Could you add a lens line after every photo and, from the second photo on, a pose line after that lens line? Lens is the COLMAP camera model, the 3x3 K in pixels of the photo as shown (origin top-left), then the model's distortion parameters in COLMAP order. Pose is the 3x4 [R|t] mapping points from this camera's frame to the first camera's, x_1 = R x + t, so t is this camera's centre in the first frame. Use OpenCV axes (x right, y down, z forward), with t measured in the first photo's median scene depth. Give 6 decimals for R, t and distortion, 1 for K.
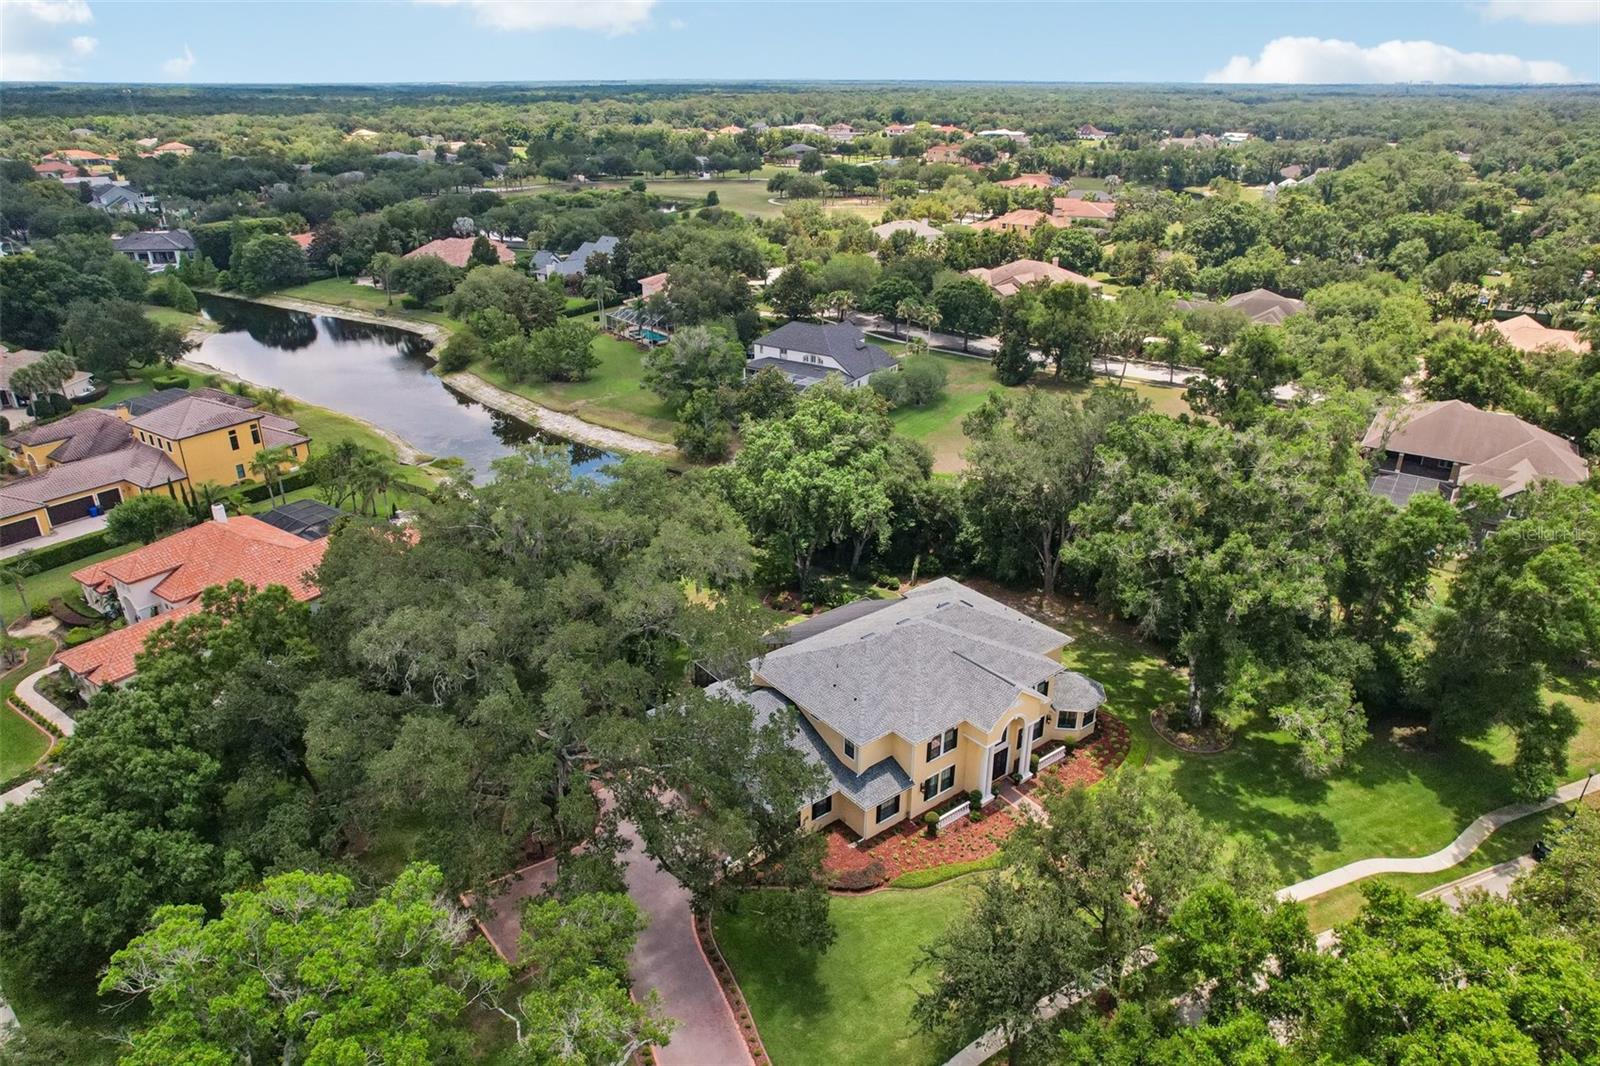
lens RADIAL K [[1027.1, 0, 800.0], [0, 1027.1, 533.0], [0, 0, 1]] dist [-0.064749, 0.054808]
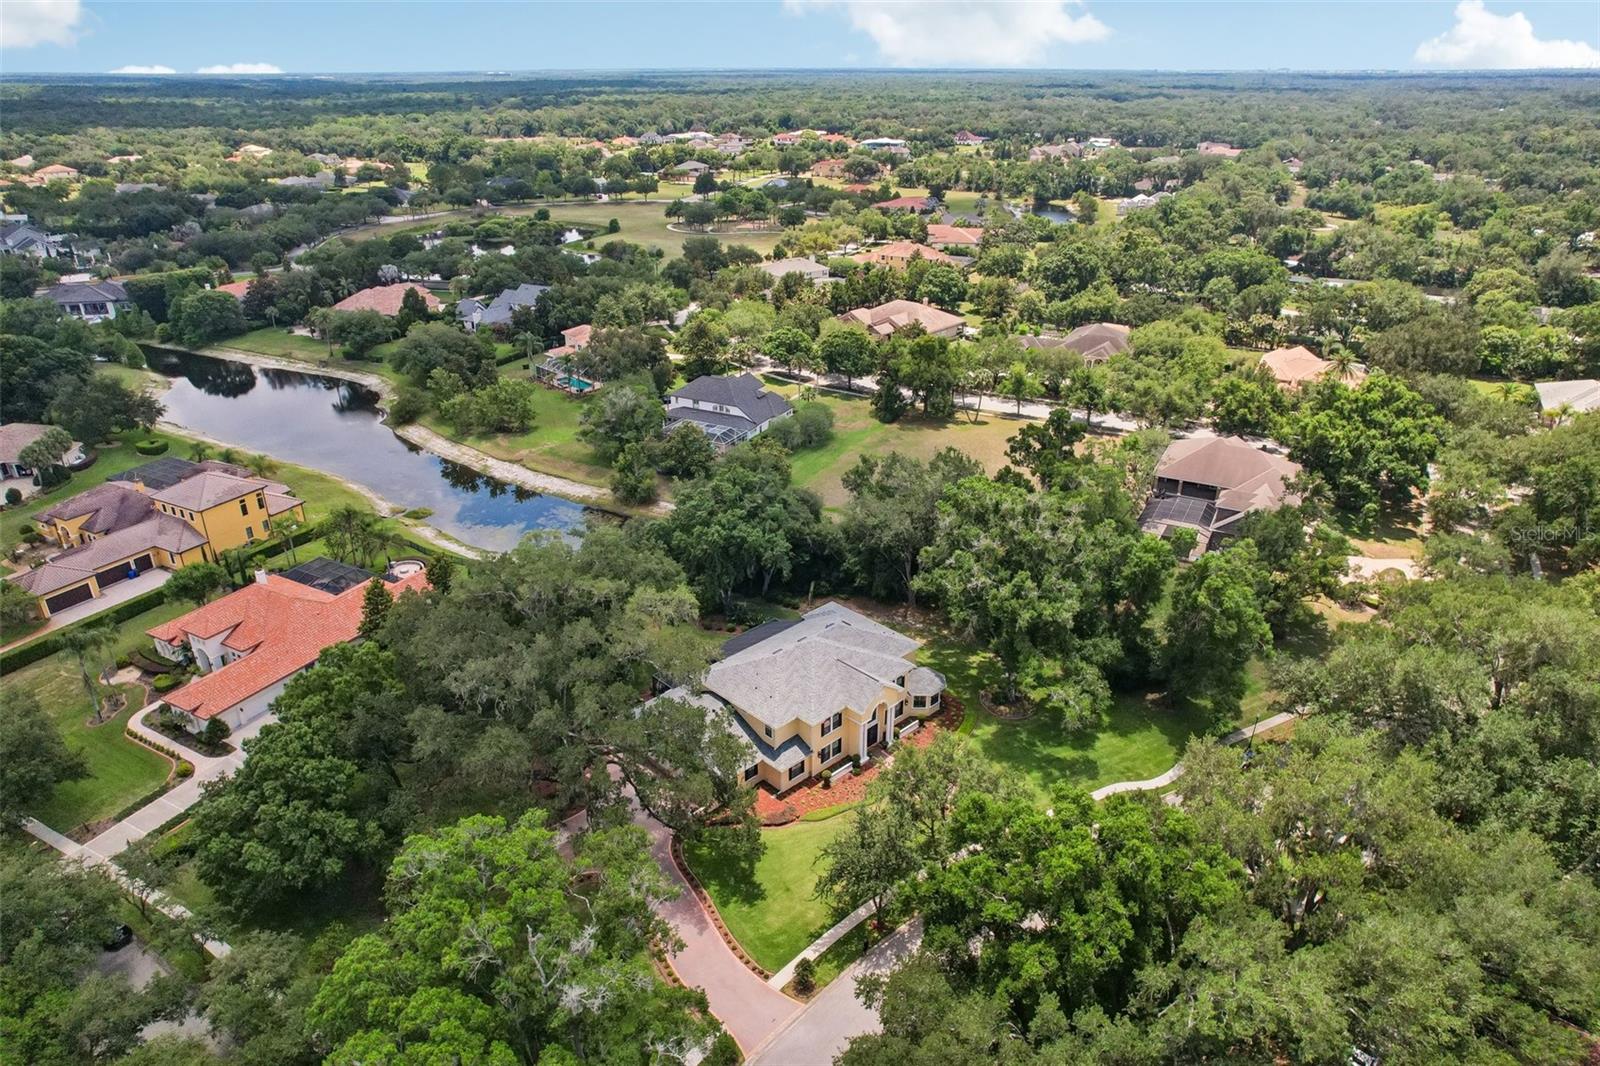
lens RADIAL K [[1027.1, 0, 800.0], [0, 1027.1, 533.0], [0, 0, 1]] dist [-0.064749, 0.054808]
pose [[0.994739, -0.045047, 0.092007, -0.012135], [0.043776, 0.998917, 0.015784, -0.039139], [-0.092618, -0.011673, 0.995633, -0.192863]]
